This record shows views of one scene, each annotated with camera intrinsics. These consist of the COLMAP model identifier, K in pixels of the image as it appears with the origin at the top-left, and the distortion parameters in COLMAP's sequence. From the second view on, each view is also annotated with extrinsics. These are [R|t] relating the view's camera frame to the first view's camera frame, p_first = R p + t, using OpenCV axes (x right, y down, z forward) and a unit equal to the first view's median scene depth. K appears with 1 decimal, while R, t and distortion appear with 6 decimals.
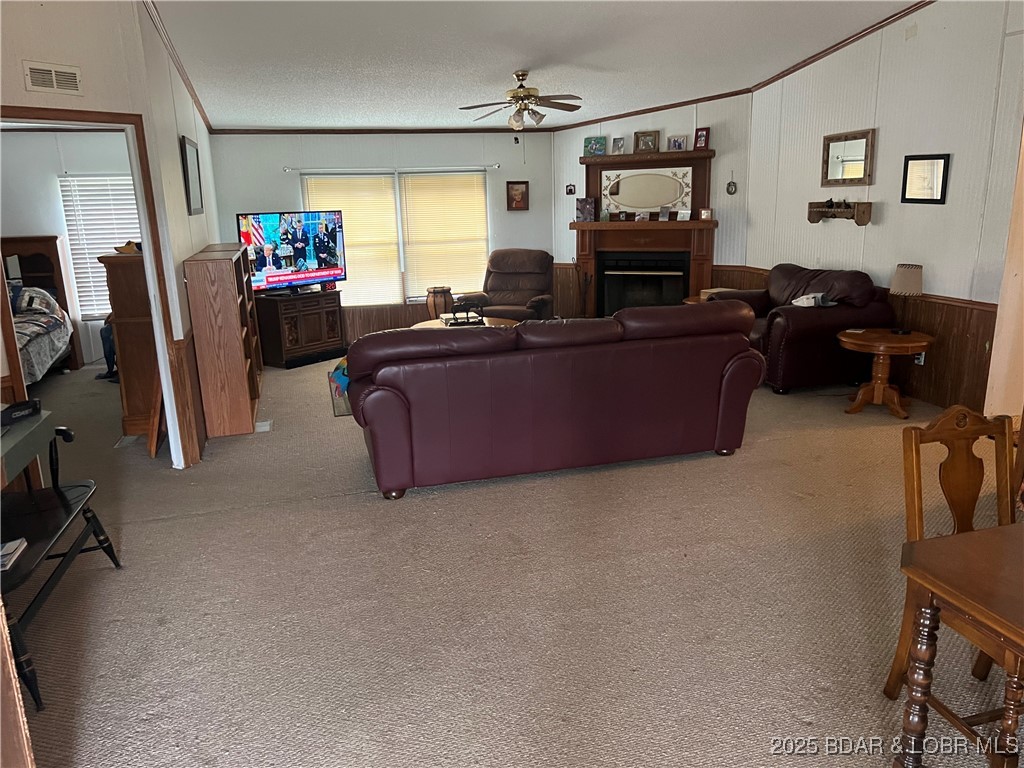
lens RADIAL K [[778.5, 0, 513.9], [0, 778.5, 394.0], [0, 0, 1]] dist [0.169978, -0.285097]
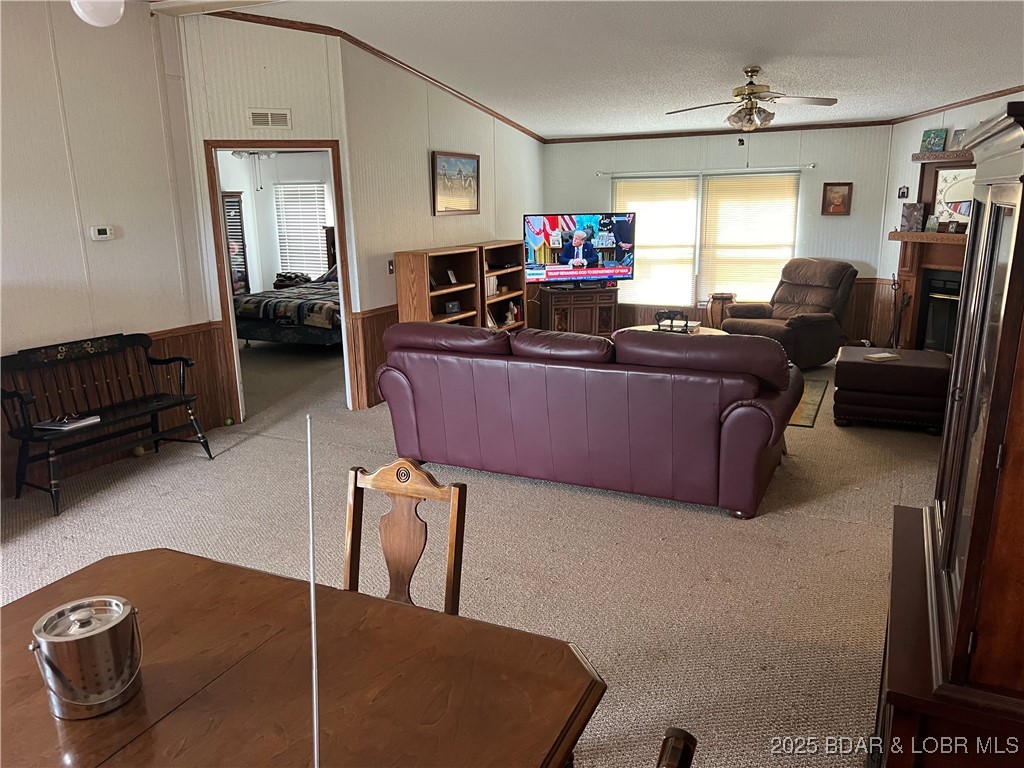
lens RADIAL K [[769.5, 0, 510.3], [0, 769.5, 409.5], [0, 0, 1]] dist [0.057639, -0.063126]
pose [[0.744321, 0.190725, -0.640009, 0.347439], [-0.170526, 0.980861, 0.093981, -0.042465], [0.645684, 0.039186, 0.762599, 0.115336]]
